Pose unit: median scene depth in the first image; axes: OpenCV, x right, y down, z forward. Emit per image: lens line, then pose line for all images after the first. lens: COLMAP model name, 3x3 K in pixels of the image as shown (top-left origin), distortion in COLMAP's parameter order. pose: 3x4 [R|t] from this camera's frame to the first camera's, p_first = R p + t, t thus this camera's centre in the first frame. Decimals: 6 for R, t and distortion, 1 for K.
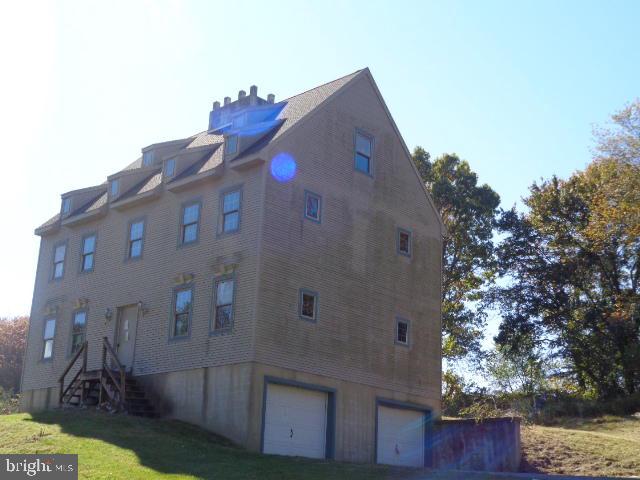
lens RADIAL K [[929.8, 0, 318.8], [0, 929.8, 242.9], [0, 0, 1]] dist [0.018365, 0.000000]
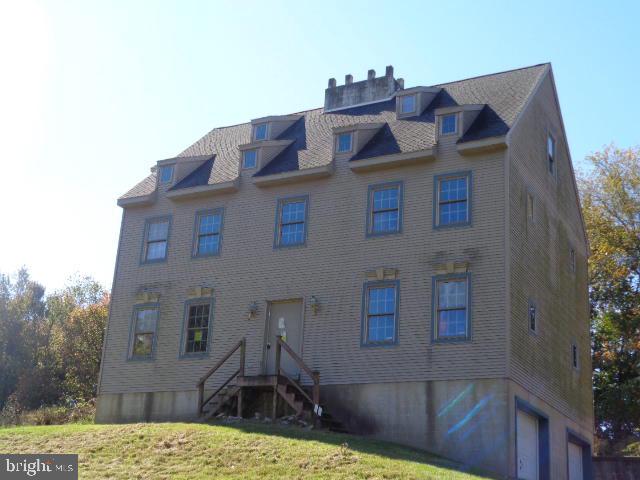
lens RADIAL K [[929.8, 0, 320.7], [0, 929.8, 237.0], [0, 0, 1]] dist [0.018365, 0.000000]
pose [[0.965631, 0.104435, 0.238011, -0.382514], [-0.096227, 0.994301, -0.045880, 0.046819], [-0.241446, 0.021400, 0.970178, 0.183944]]
